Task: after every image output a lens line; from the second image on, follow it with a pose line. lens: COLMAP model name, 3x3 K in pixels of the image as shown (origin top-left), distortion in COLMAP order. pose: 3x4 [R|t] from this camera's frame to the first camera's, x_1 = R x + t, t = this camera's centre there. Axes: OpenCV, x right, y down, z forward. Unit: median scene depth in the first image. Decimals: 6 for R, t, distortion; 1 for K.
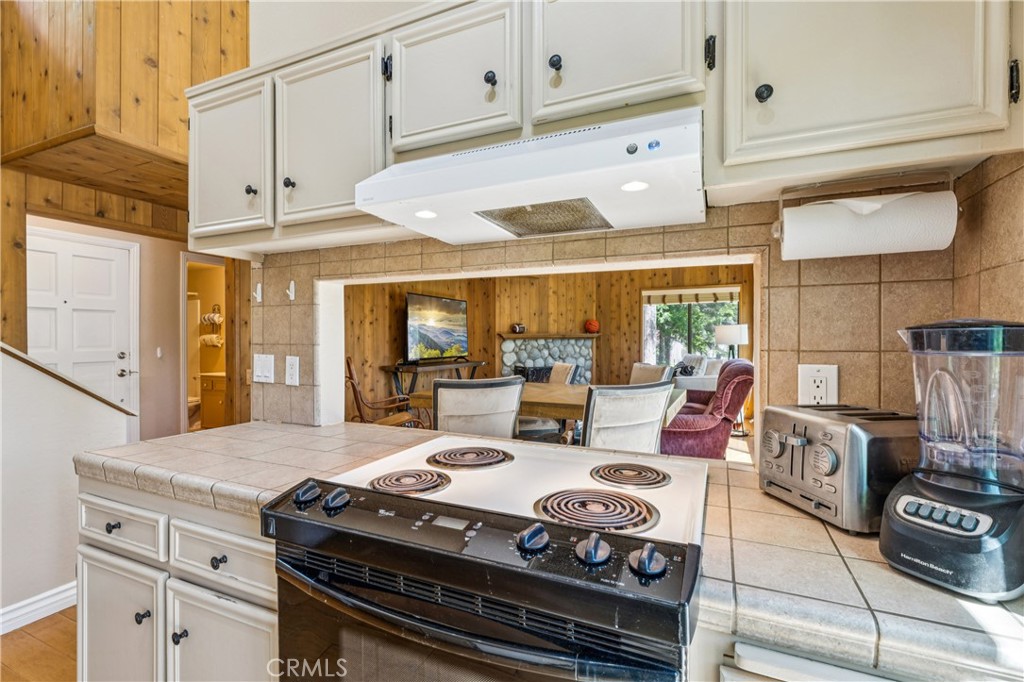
lens RADIAL K [[459.8, 0, 513.2], [0, 459.8, 343.2], [0, 0, 1]] dist [-0.001433, -0.000065]
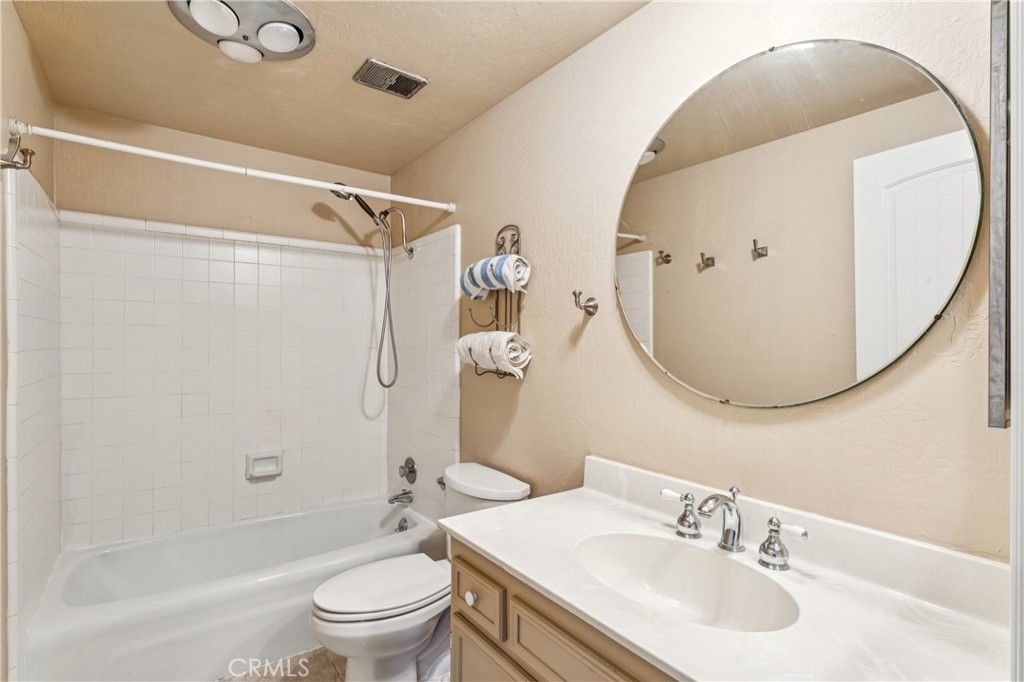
lens RADIAL K [[524.5, 0, 510.8], [0, 524.5, 340.7], [0, 0, 1]] dist [0.000597, 0.000000]
pose [[0.866481, 0.003452, -0.499197, -0.481870], [-0.004765, 0.999988, -0.001356, -0.013327], [0.499187, 0.003553, 0.866487, 0.720404]]
